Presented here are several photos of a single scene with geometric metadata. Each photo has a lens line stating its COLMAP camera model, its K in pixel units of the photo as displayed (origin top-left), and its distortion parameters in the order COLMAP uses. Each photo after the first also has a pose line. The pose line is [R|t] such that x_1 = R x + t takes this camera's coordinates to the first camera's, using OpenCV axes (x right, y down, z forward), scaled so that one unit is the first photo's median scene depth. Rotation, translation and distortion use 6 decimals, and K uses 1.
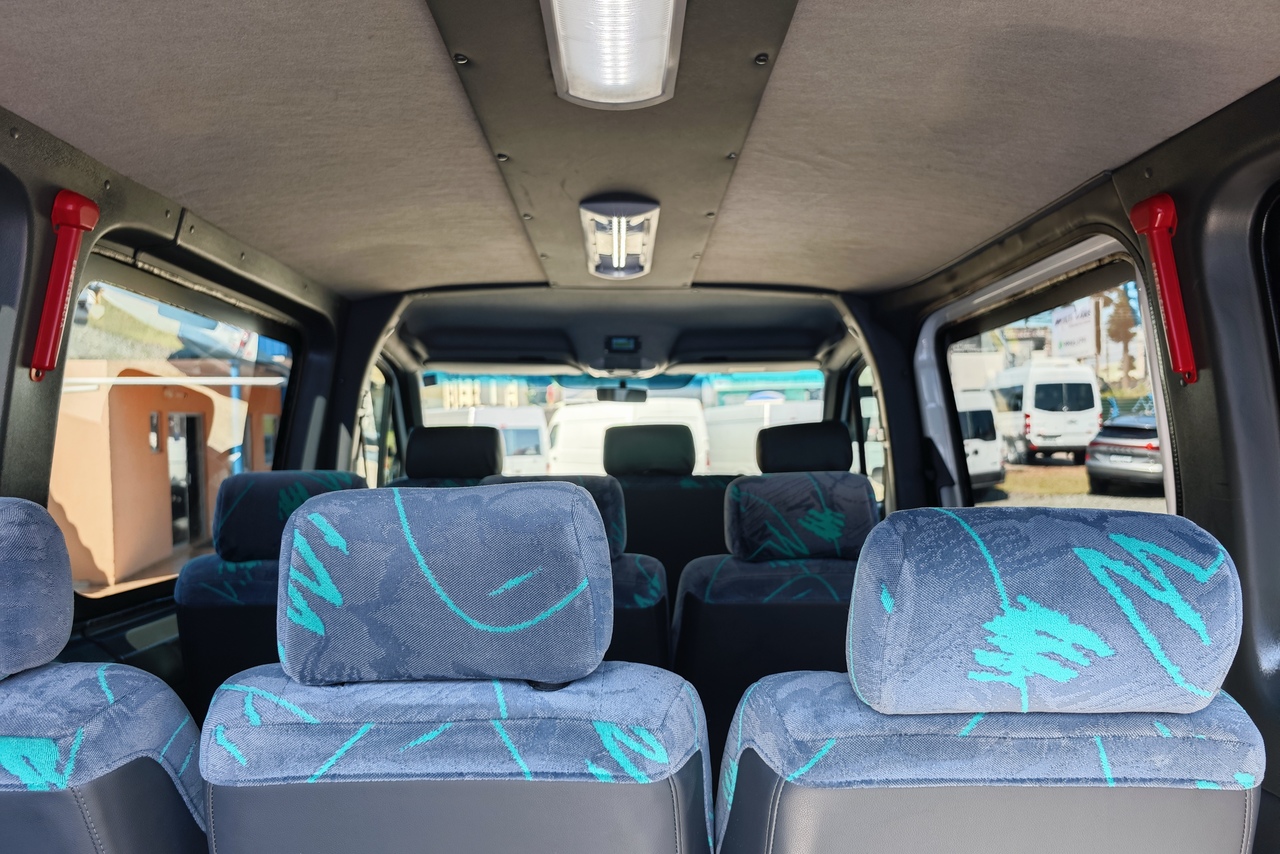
lens RADIAL K [[909.9, 0, 643.0], [0, 909.9, 435.6], [0, 0, 1]] dist [-0.004146, -0.010541]
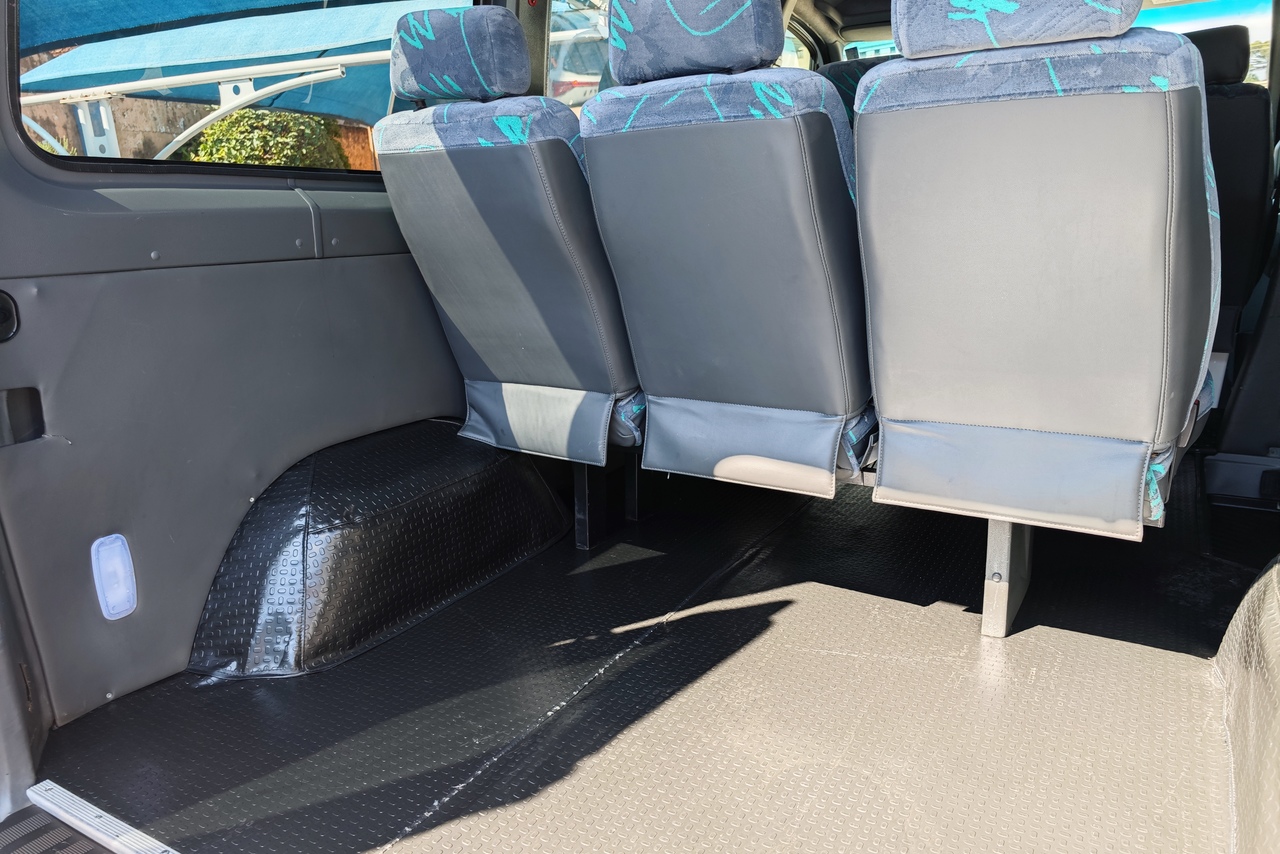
lens RADIAL K [[876.2, 0, 648.5], [0, 876.2, 438.3], [0, 0, 1]] dist [0.012705, -0.009308]
pose [[0.859941, 0.103704, -0.499746, 0.714448], [0.036052, 0.964353, 0.262152, 0.526374], [0.509118, -0.243453, 0.825548, -0.731422]]
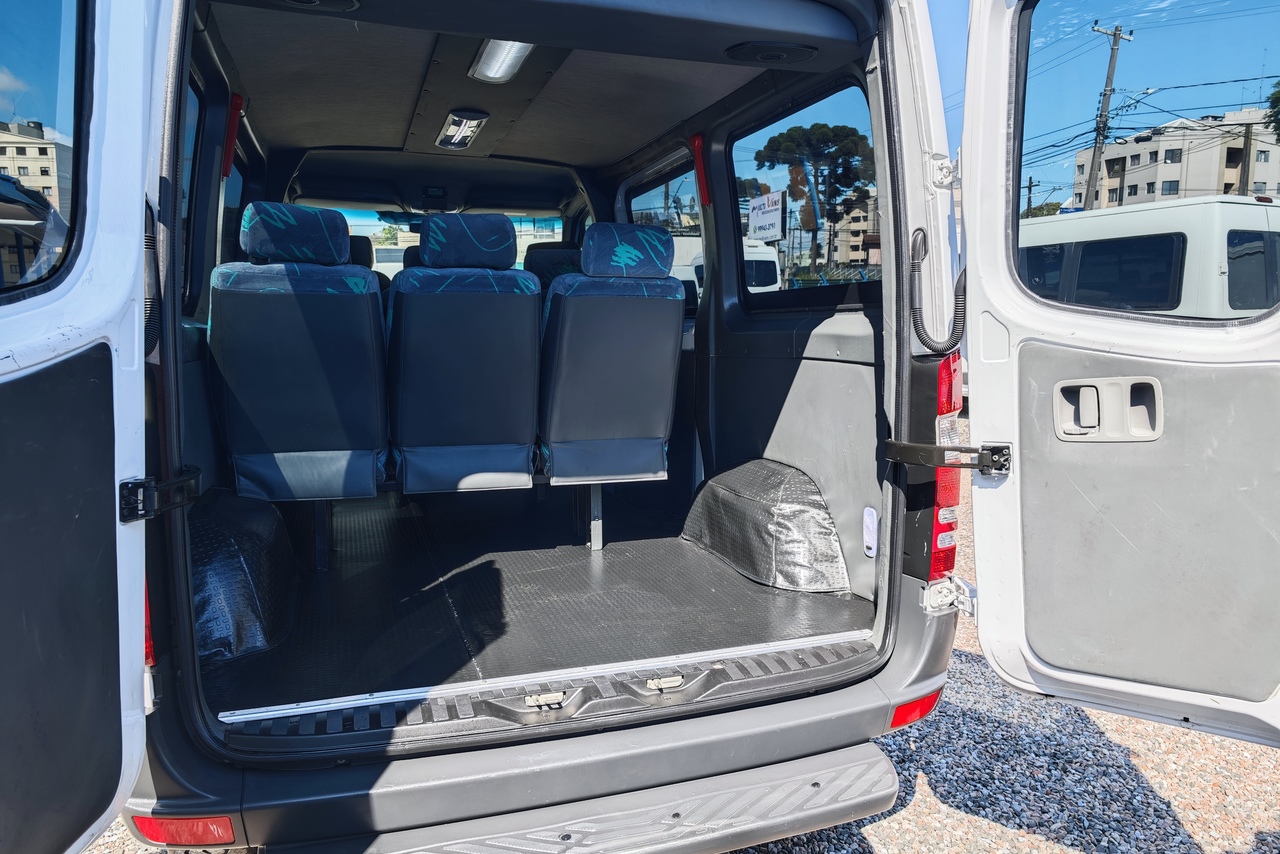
lens RADIAL K [[857.1, 0, 670.1], [0, 857.1, 432.7], [0, 0, 1]] dist [0.019896, 0.000485]
pose [[0.945752, -0.034423, 0.323061, -0.611740], [-0.012162, 0.989923, 0.141085, 0.438148], [-0.324662, -0.137361, 0.935803, -2.591044]]
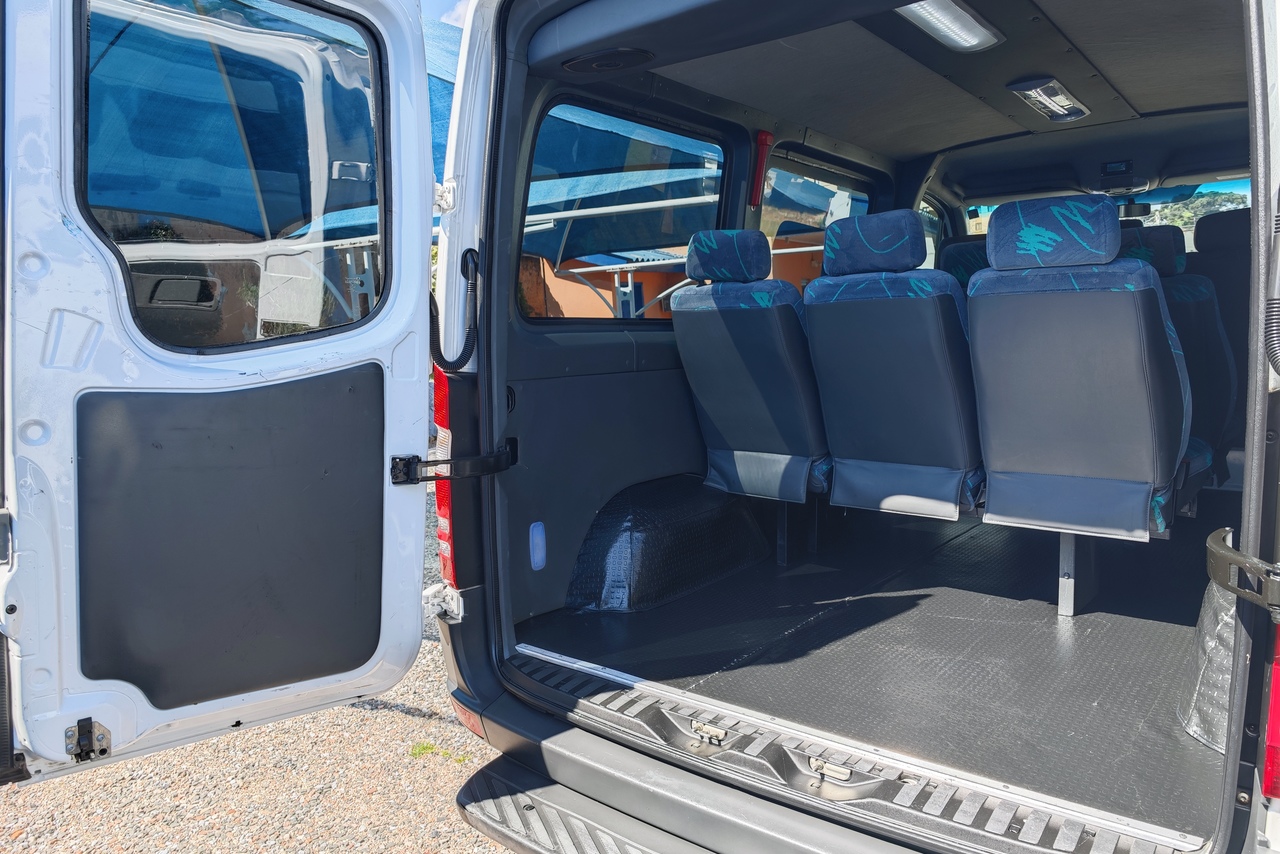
lens RADIAL K [[876.2, 0, 648.5], [0, 876.2, 438.3], [0, 0, 1]] dist [0.012705, -0.009308]
pose [[0.781607, 0.056760, -0.621183, 1.211991], [0.035703, 0.990148, 0.135397, 0.417975], [0.622748, -0.128005, 0.771880, -2.116361]]
